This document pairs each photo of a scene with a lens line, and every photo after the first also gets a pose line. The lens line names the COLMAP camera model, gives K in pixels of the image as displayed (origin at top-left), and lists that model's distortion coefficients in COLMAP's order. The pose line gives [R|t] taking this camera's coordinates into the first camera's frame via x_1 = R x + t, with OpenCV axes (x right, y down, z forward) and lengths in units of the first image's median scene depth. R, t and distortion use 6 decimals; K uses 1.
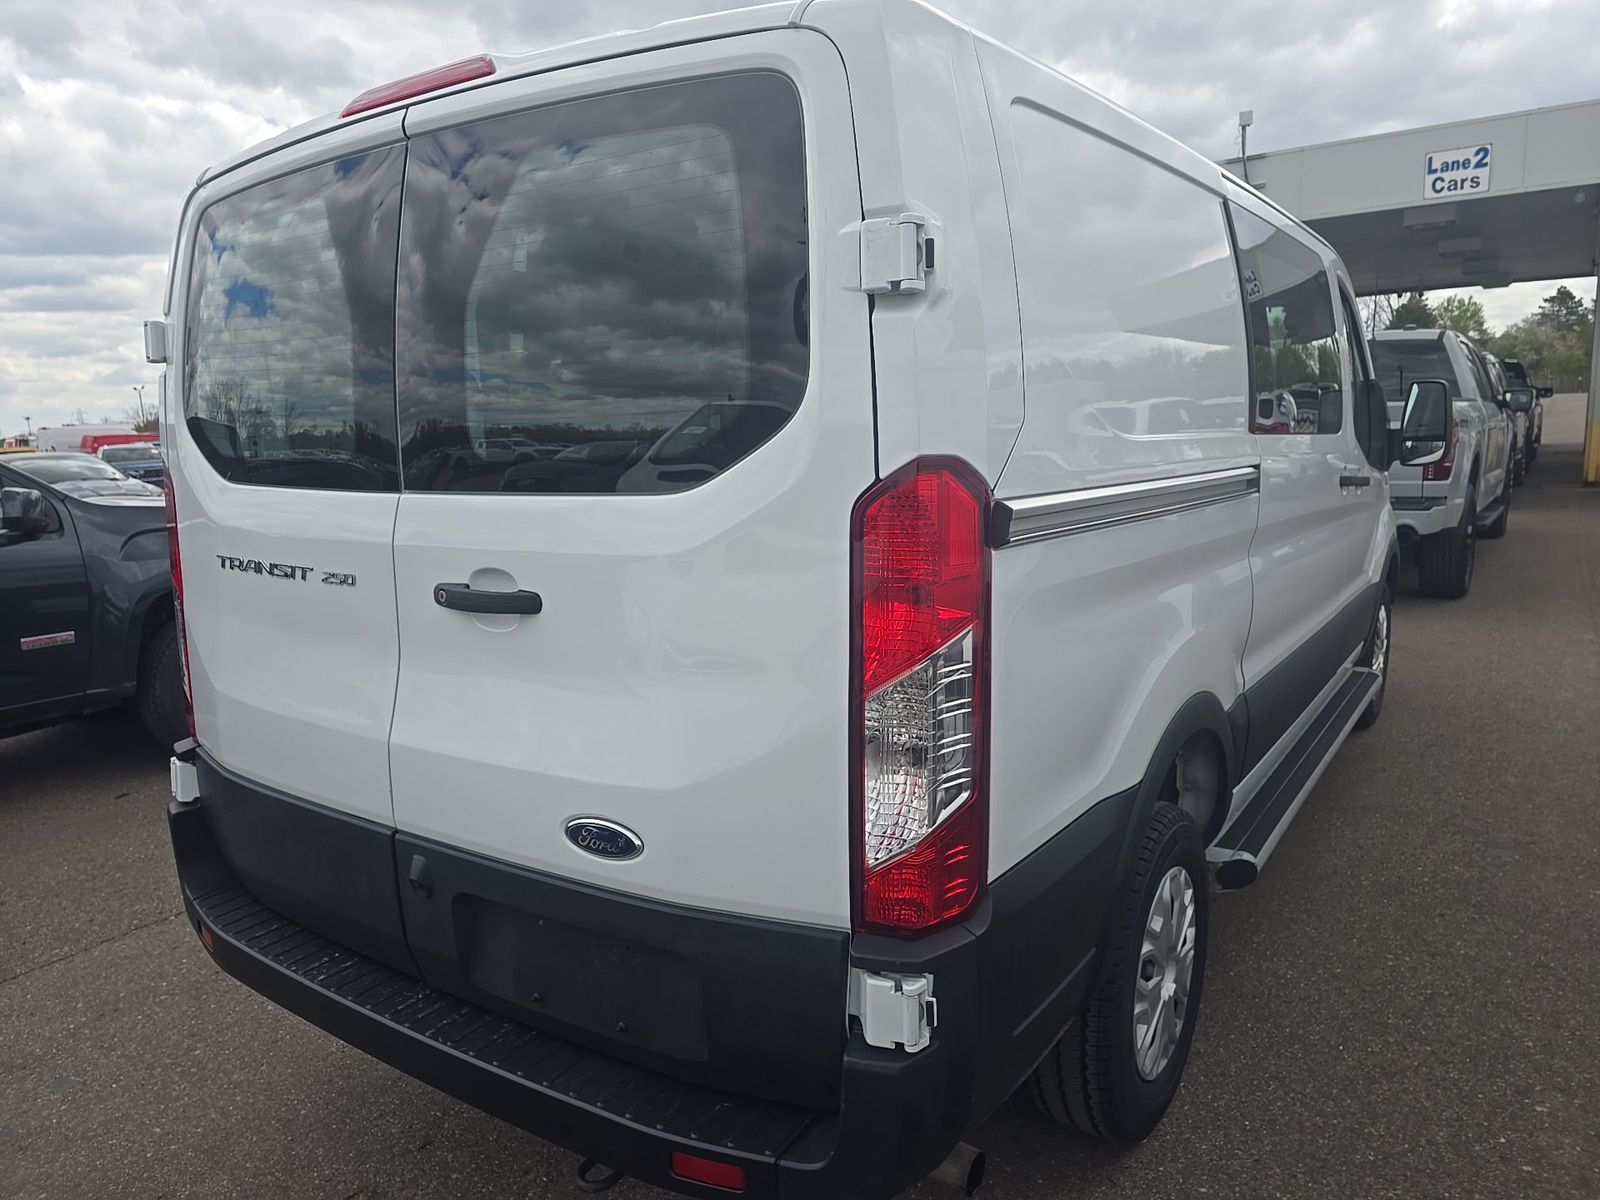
lens RADIAL K [[1105.9, 0, 800.1], [0, 1105.9, 600.9], [0, 0, 1]] dist [0.031144, -0.008628]
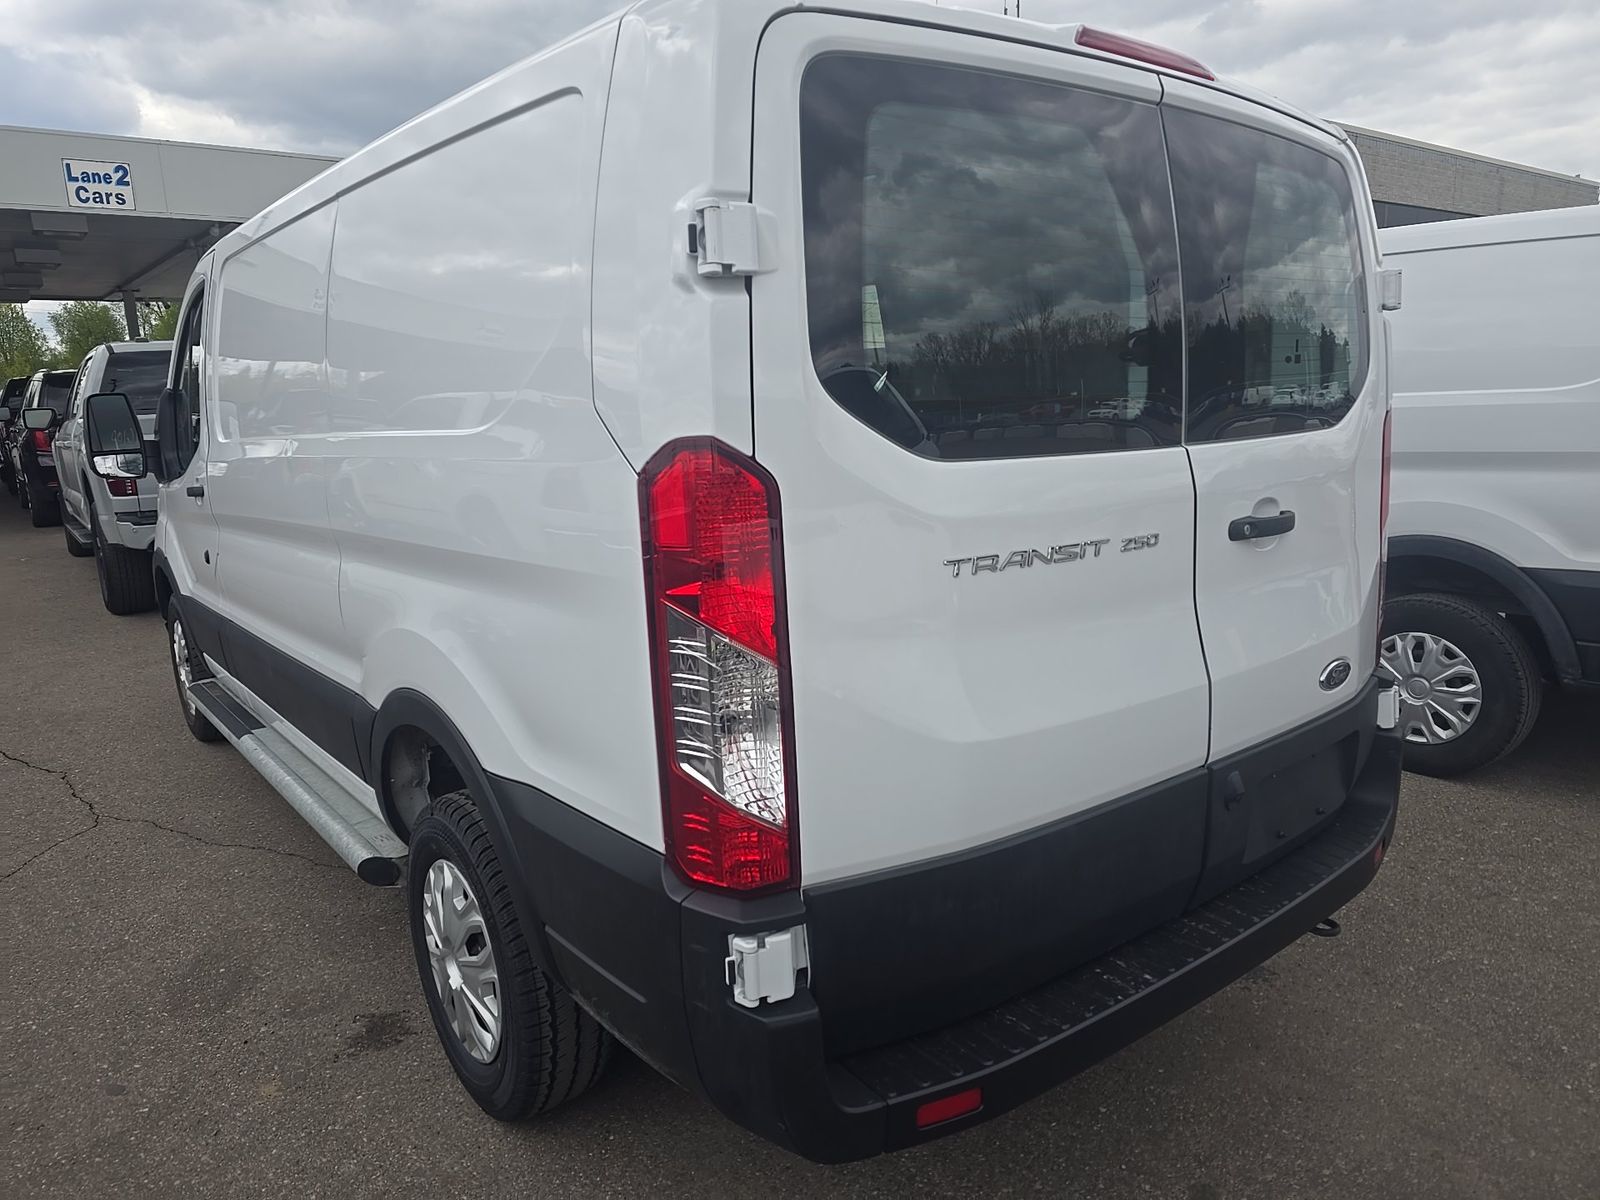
lens RADIAL K [[1105.9, 0, 800.8], [0, 1105.9, 597.1], [0, 0, 1]] dist [0.031144, -0.008628]
pose [[0.304804, -0.158344, 0.939160, -0.644068], [0.181123, 0.977724, 0.106063, -0.058716], [-0.935034, 0.137775, 0.326694, 0.443255]]
